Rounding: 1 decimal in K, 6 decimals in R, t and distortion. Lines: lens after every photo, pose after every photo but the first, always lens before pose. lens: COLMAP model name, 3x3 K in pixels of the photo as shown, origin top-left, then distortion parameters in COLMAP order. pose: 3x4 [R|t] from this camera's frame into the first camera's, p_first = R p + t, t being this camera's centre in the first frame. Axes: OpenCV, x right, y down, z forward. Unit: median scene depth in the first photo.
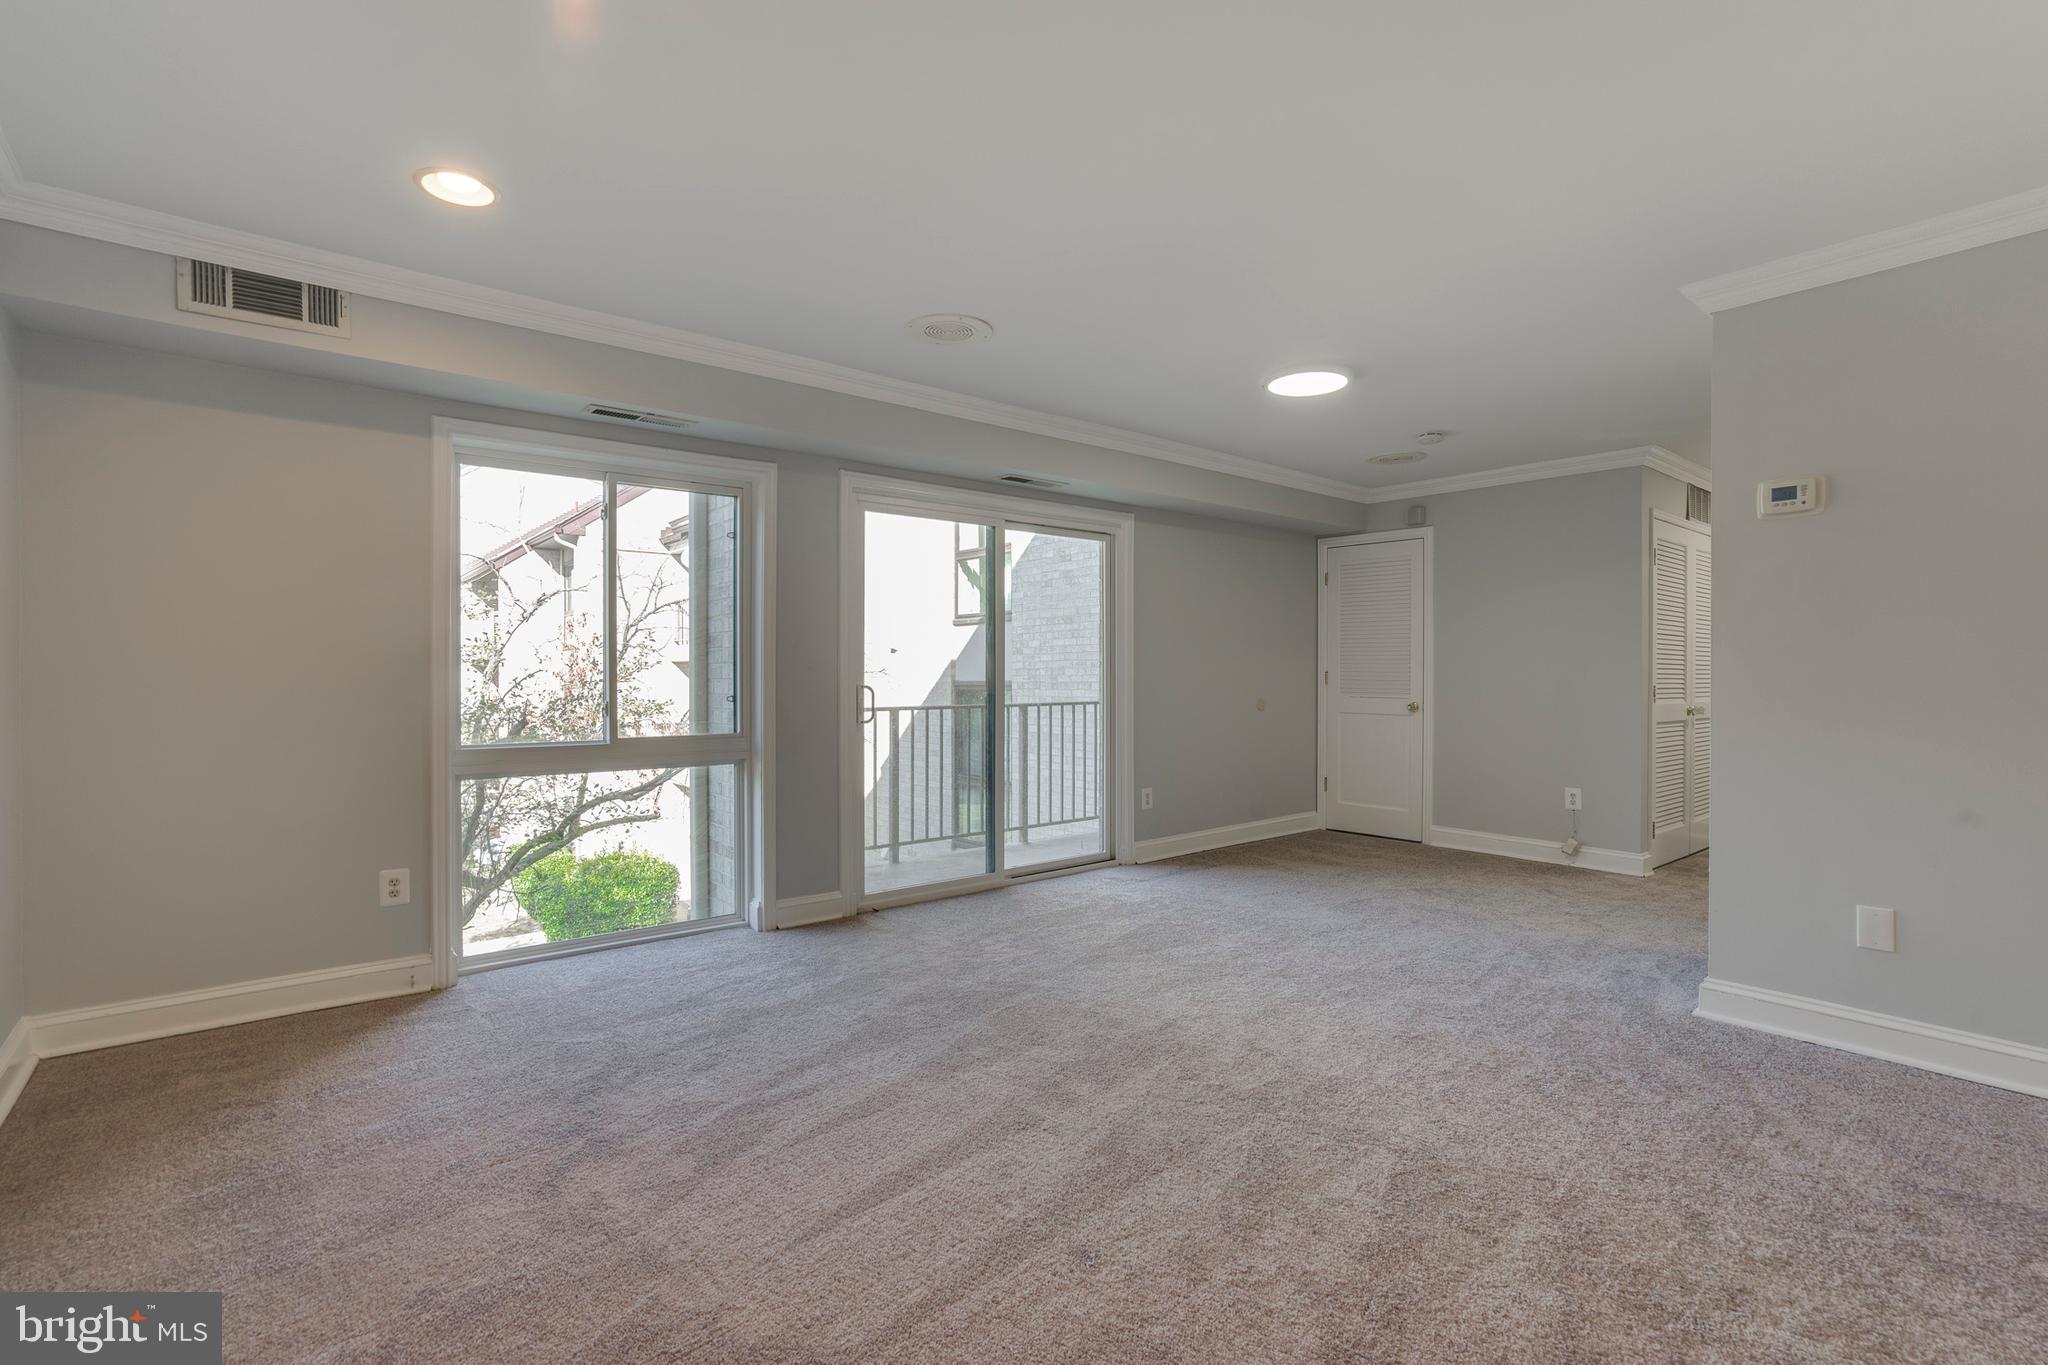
lens RADIAL K [[943.4, 0, 1031.8], [0, 943.4, 680.7], [0, 0, 1]] dist [-0.000873, 0.014883]
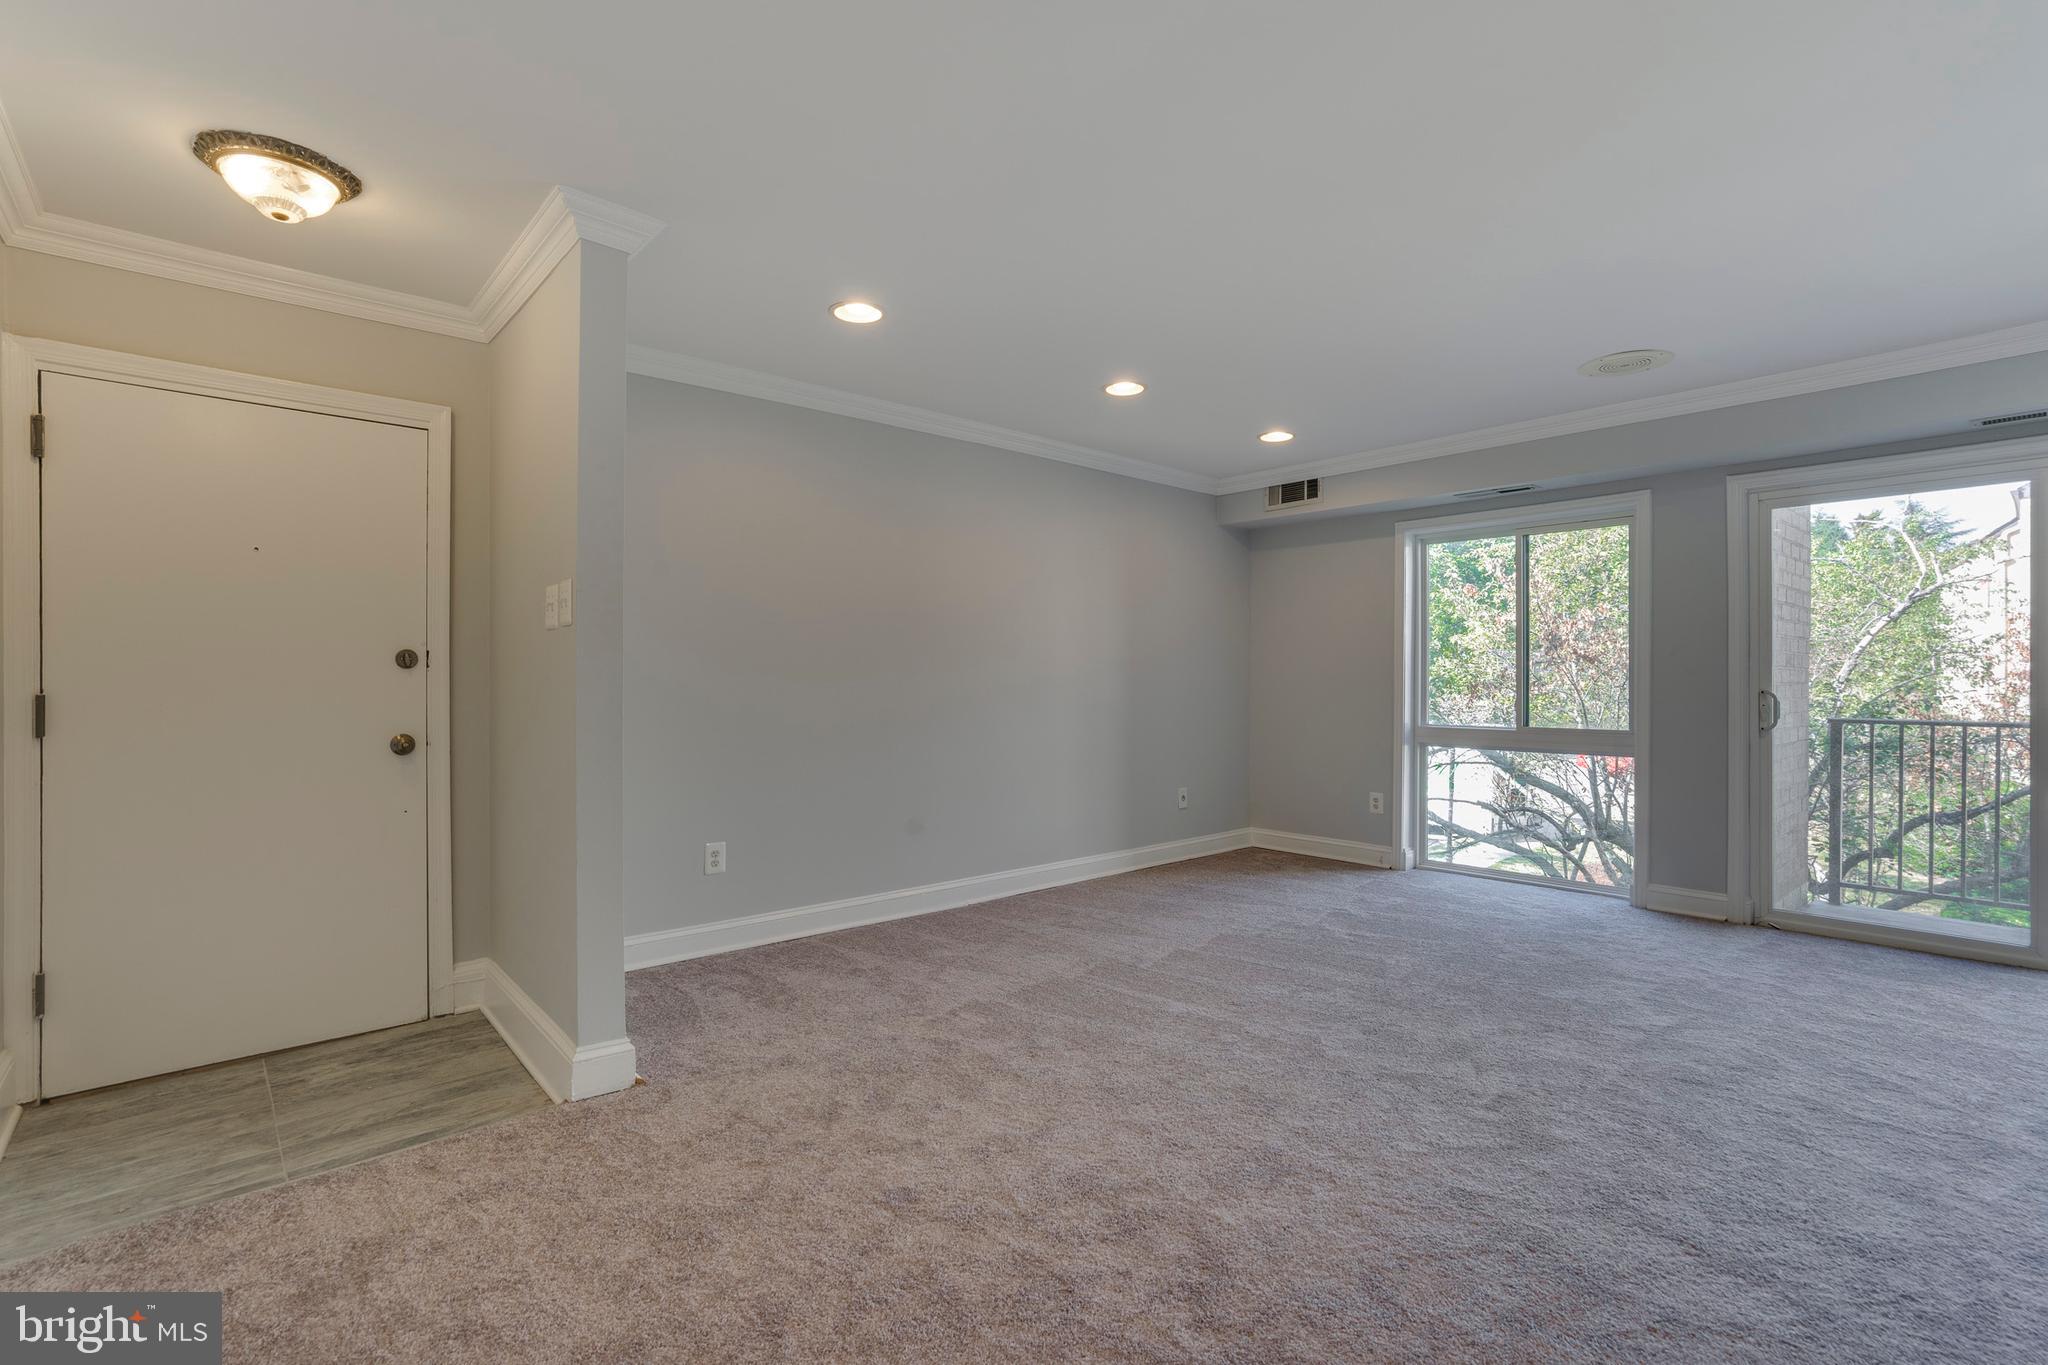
lens RADIAL K [[943.4, 0, 1031.8], [0, 943.4, 680.7], [0, 0, 1]] dist [-0.000873, 0.014883]
pose [[0.088567, 0.001810, -0.996069, 0.770856], [-0.010525, 0.999944, 0.000881, 0.001566], [0.996015, 0.010405, 0.088581, 0.178473]]
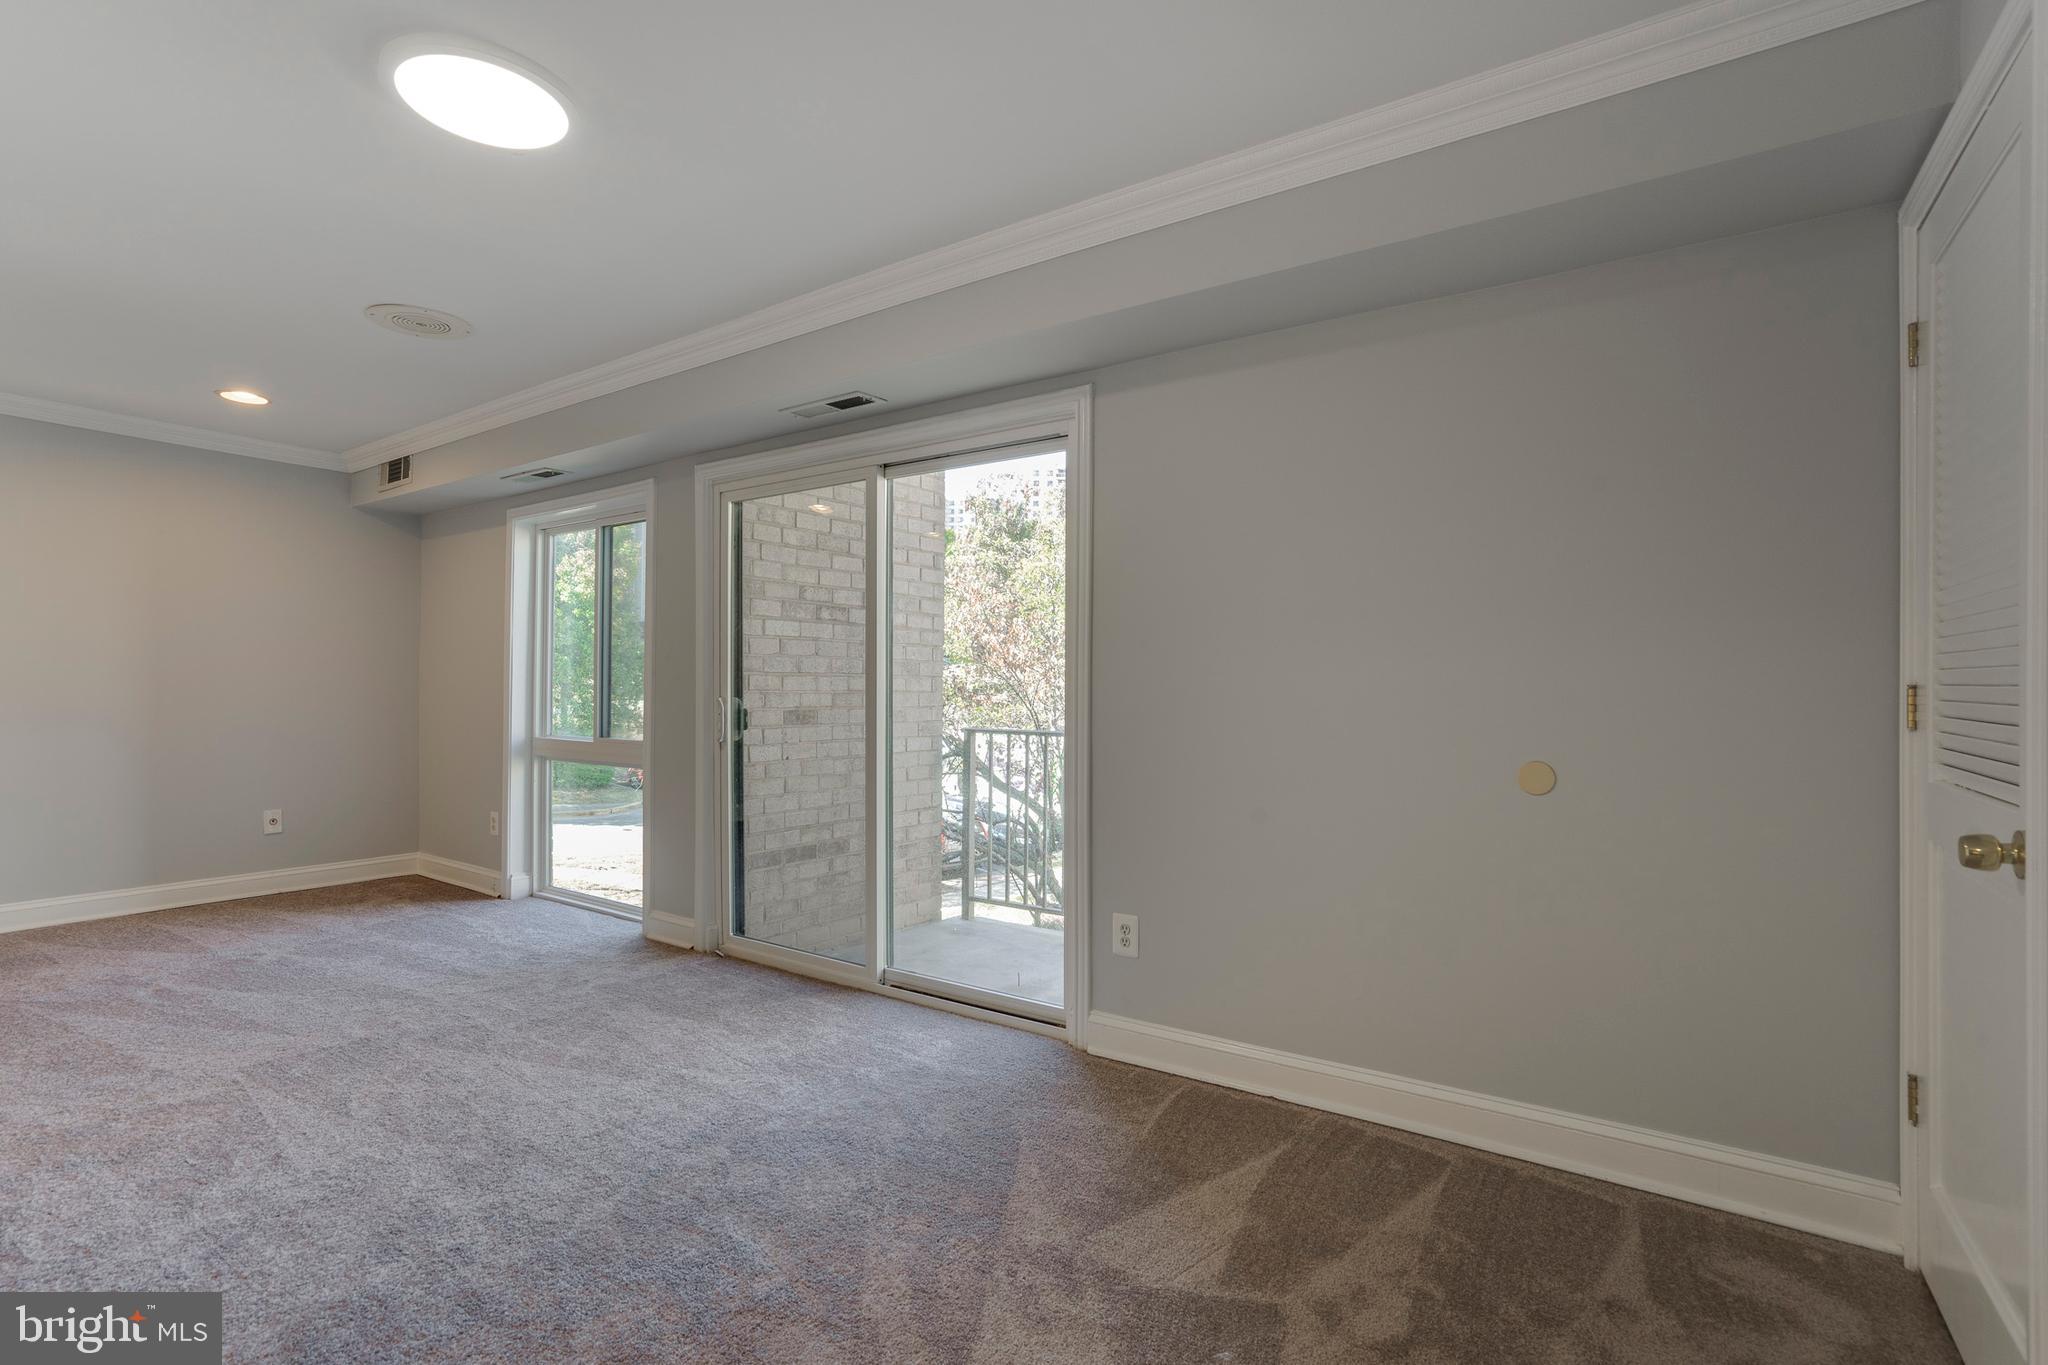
lens RADIAL K [[950.8, 0, 1013.5], [0, 950.8, 678.7], [0, 0, 1]] dist [-0.011400, -0.000064]
pose [[0.270073, -0.007267, -0.962812, 0.809792], [-0.015309, 0.999813, -0.011841, -0.007615], [0.962718, 0.017938, 0.269911, 1.093534]]
